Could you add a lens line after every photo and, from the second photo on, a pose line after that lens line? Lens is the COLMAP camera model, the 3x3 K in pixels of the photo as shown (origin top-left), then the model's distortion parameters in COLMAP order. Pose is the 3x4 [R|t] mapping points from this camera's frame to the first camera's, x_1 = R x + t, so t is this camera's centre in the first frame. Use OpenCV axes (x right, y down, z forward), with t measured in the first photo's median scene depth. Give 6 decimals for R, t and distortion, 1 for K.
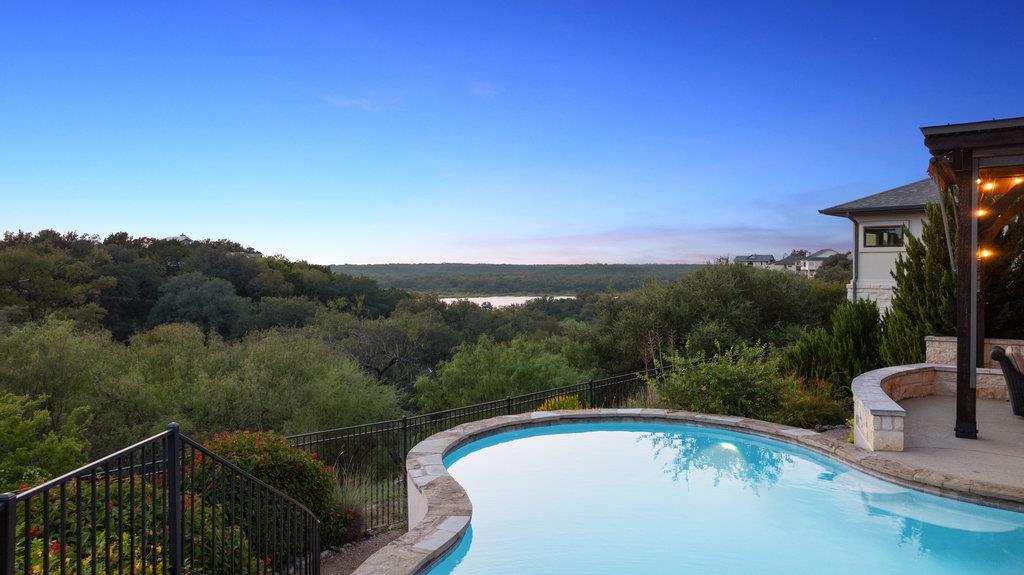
lens RADIAL K [[703.9, 0, 512.0], [0, 703.9, 287.5], [0, 0, 1]] dist [-0.030674, 0.003180]
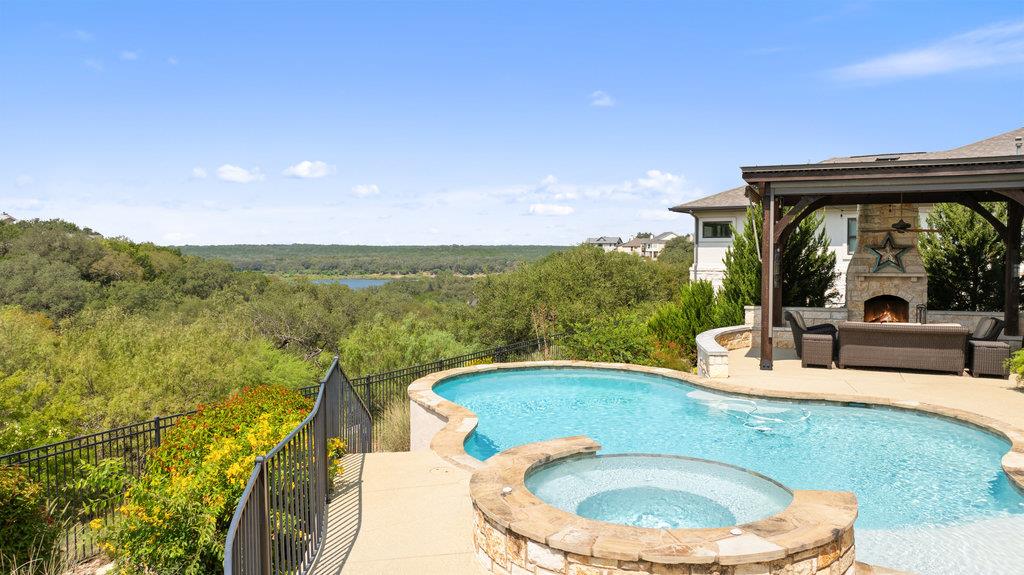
lens RADIAL K [[703.9, 0, 512.0], [0, 703.9, 287.5], [0, 0, 1]] dist [-0.030674, 0.003180]
pose [[0.979258, -0.009763, 0.202383, -0.061156], [0.004400, 0.999628, 0.026933, -0.002974], [-0.202570, -0.025484, 0.978936, -0.116886]]
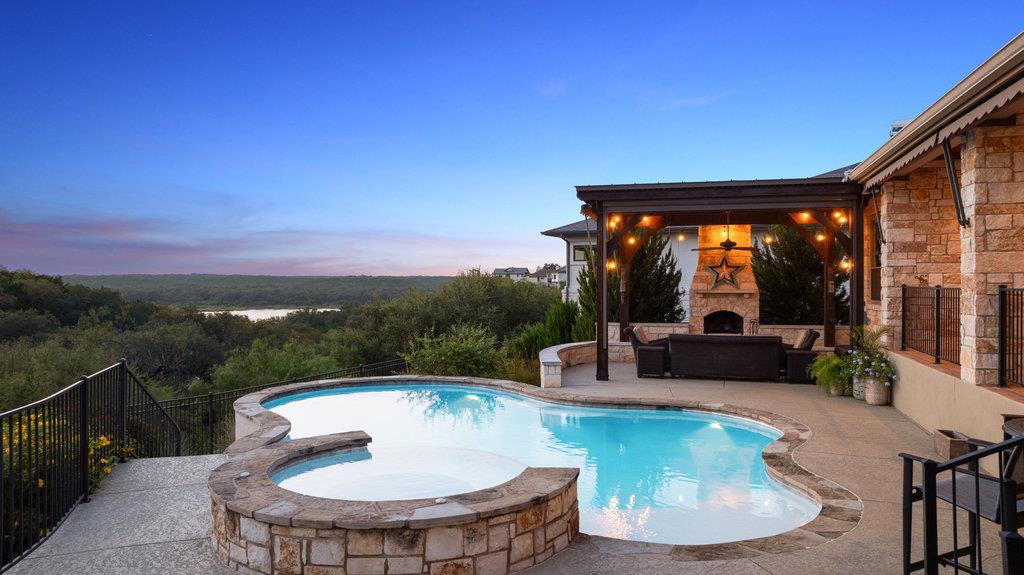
lens RADIAL K [[703.9, 0, 512.0], [0, 703.9, 287.5], [0, 0, 1]] dist [-0.030674, 0.003180]
pose [[0.945561, -0.000531, 0.325443, -0.020682], [0.006082, 0.999853, -0.016038, 0.008017], [-0.325387, 0.017145, 0.945426, -0.137470]]
